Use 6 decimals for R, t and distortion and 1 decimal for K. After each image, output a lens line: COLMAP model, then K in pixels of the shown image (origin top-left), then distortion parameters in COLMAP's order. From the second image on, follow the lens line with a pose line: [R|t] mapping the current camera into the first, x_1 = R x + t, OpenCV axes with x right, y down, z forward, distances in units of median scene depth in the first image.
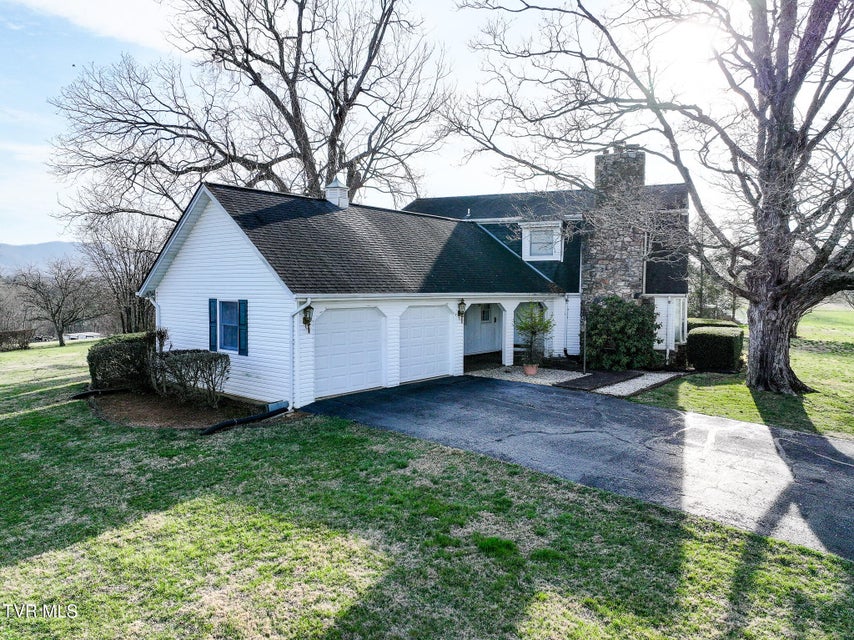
lens RADIAL K [[594.1, 0, 430.6], [0, 594.1, 321.6], [0, 0, 1]] dist [0.011600, 0.006555]
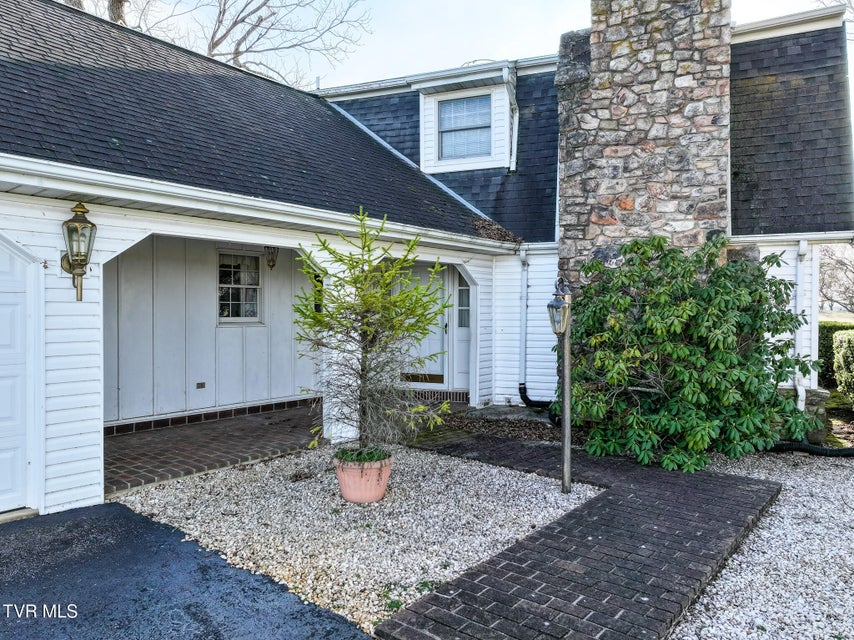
lens RADIAL K [[594.1, 0, 424.9], [0, 594.1, 321.3], [0, 0, 1]] dist [0.011600, 0.006555]
pose [[0.999973, -0.006952, -0.002187, 0.170809], [0.006872, 0.999375, -0.034675, 0.017488], [0.002427, 0.034659, 0.999396, 0.633328]]
